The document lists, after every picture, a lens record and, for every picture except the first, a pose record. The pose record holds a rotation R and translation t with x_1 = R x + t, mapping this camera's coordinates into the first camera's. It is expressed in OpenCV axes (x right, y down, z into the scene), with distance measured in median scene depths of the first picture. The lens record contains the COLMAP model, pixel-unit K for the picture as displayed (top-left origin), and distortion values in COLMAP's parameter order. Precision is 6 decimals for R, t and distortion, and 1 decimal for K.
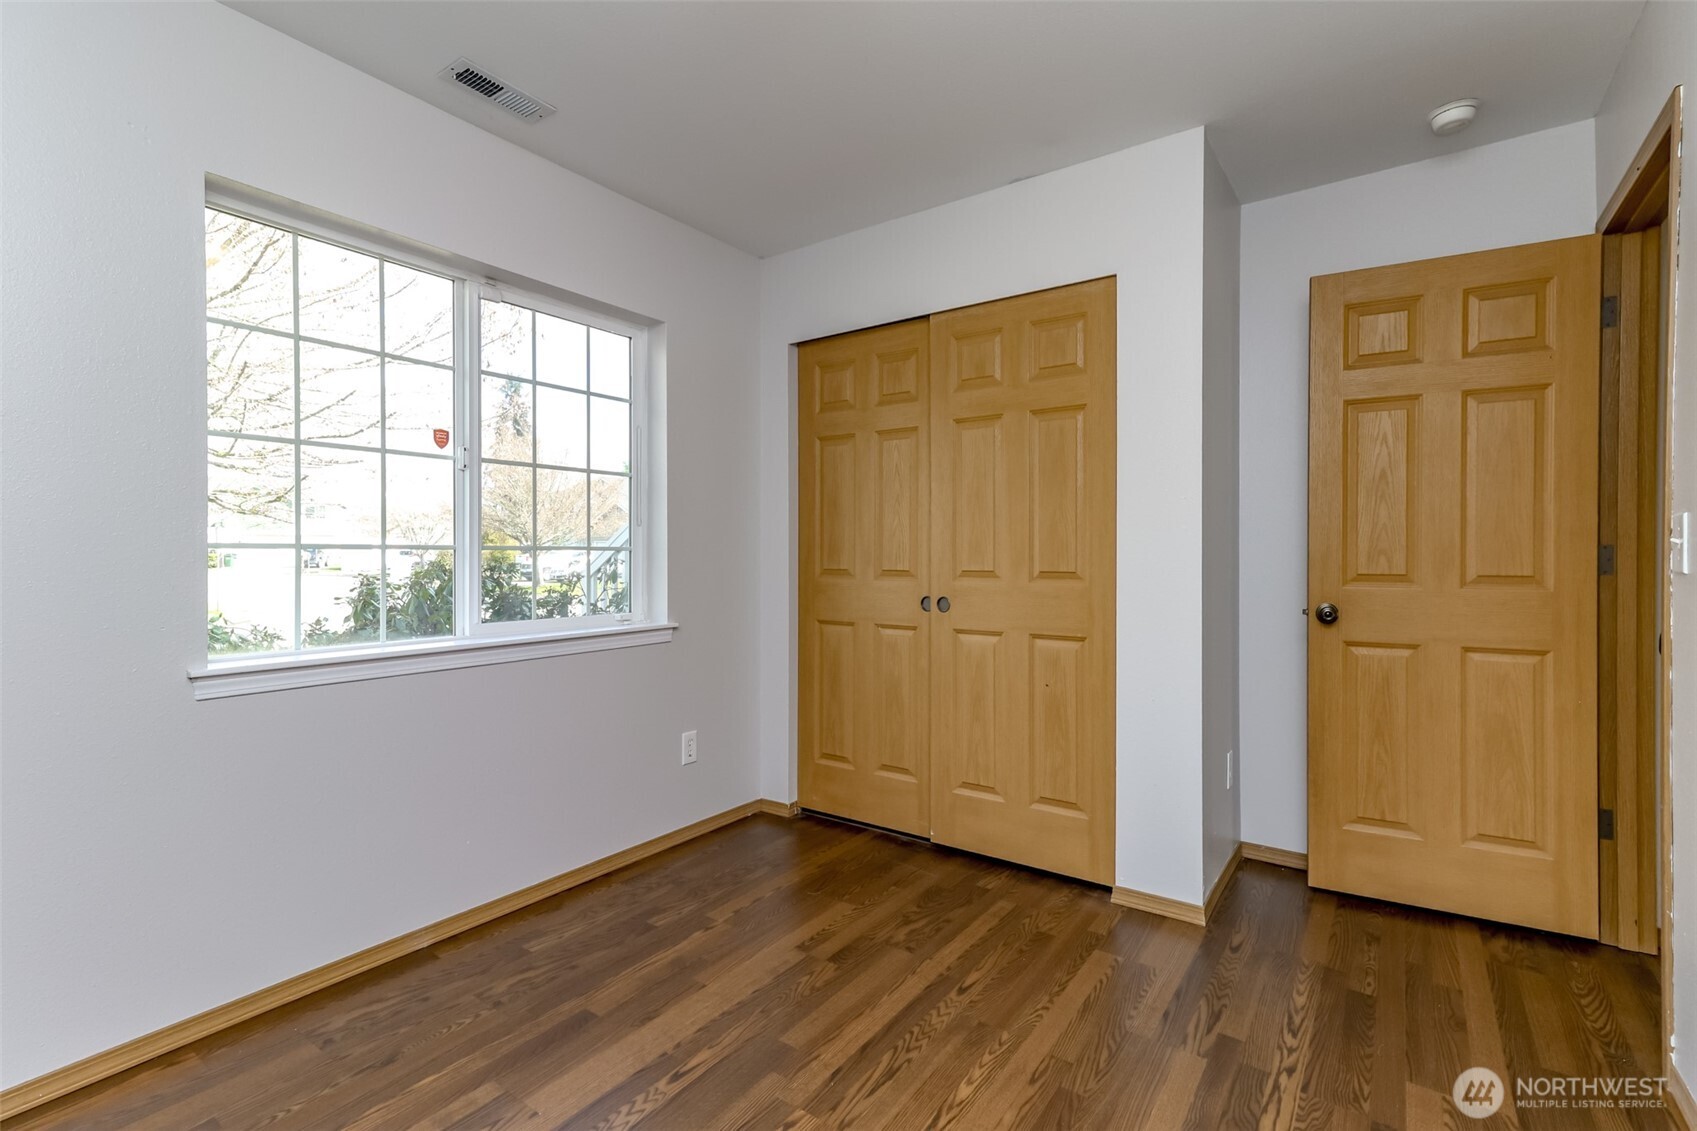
lens RADIAL K [[776.1, 0, 843.1], [0, 776.1, 559.5], [0, 0, 1]] dist [0.019800, -0.001035]
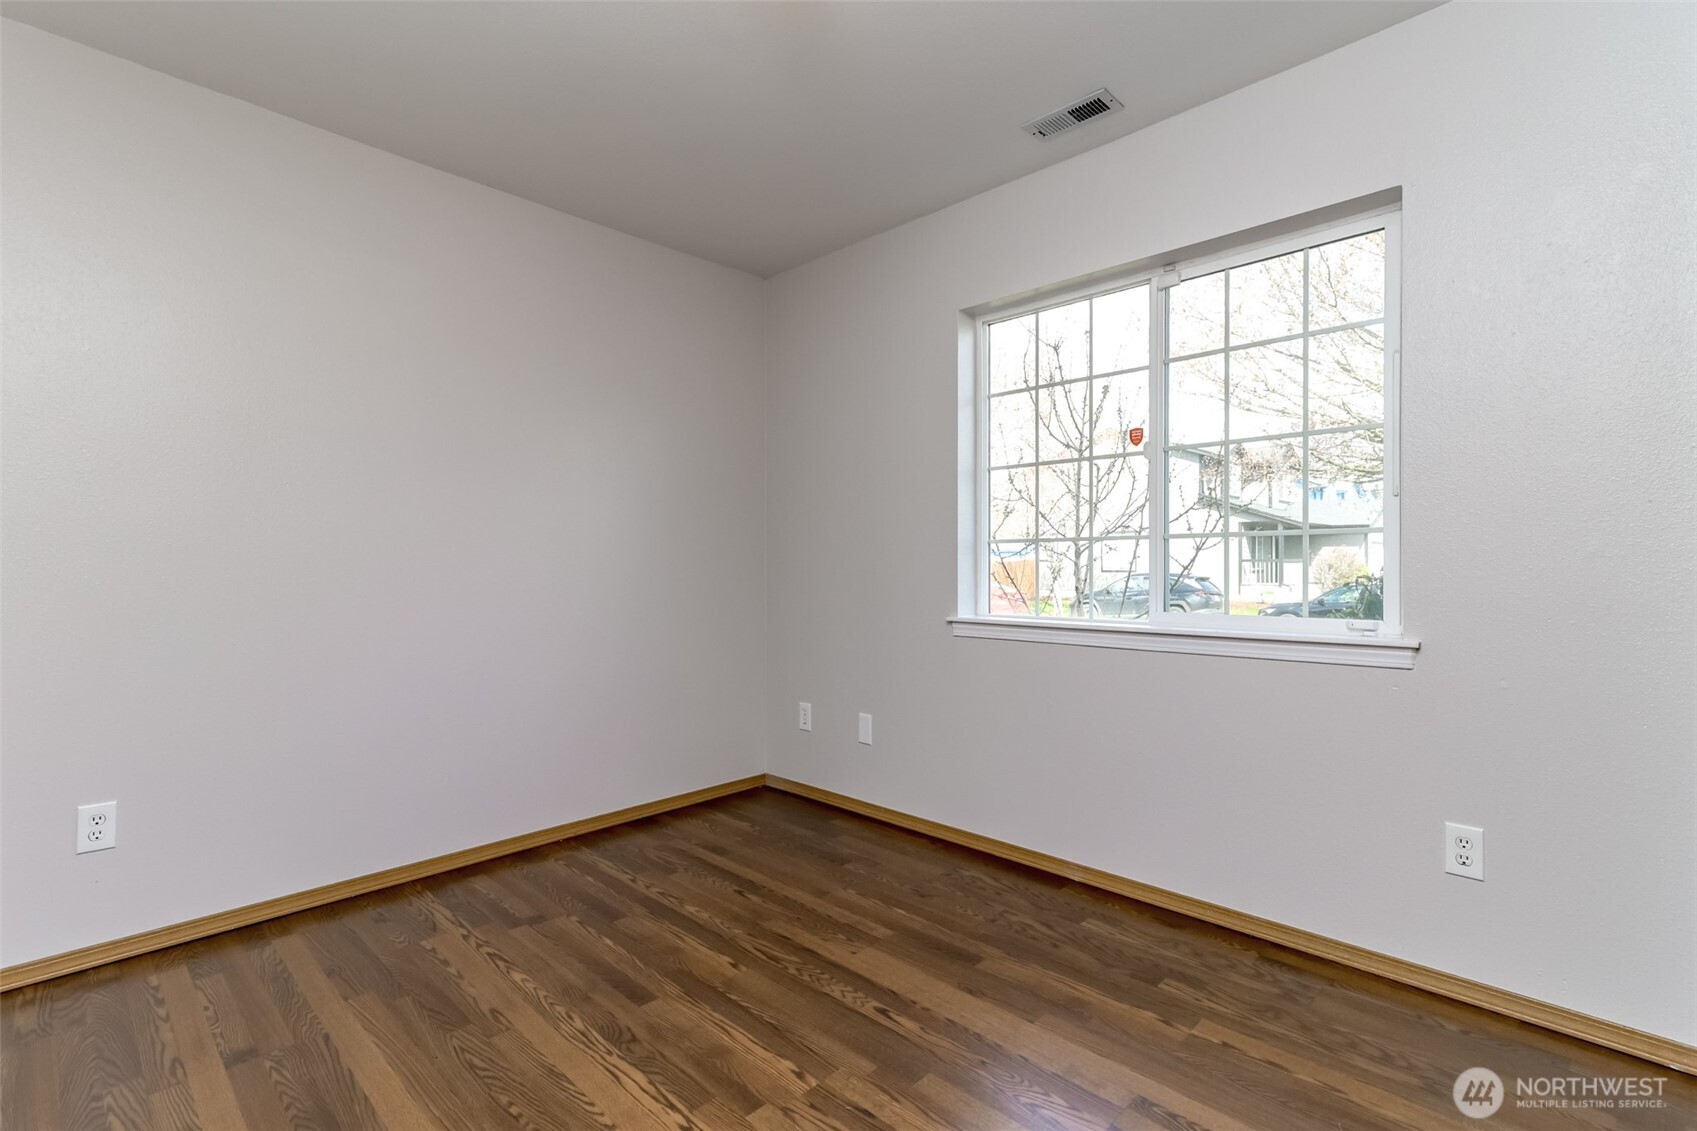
lens RADIAL K [[776.1, 0, 857.2], [0, 776.1, 562.5], [0, 0, 1]] dist [0.019800, -0.001035]
pose [[-0.149813, -0.004598, -0.988704, 0.660328], [-0.001149, 0.999989, -0.004476, 0.026610], [0.988714, 0.000466, -0.149817, 0.847399]]
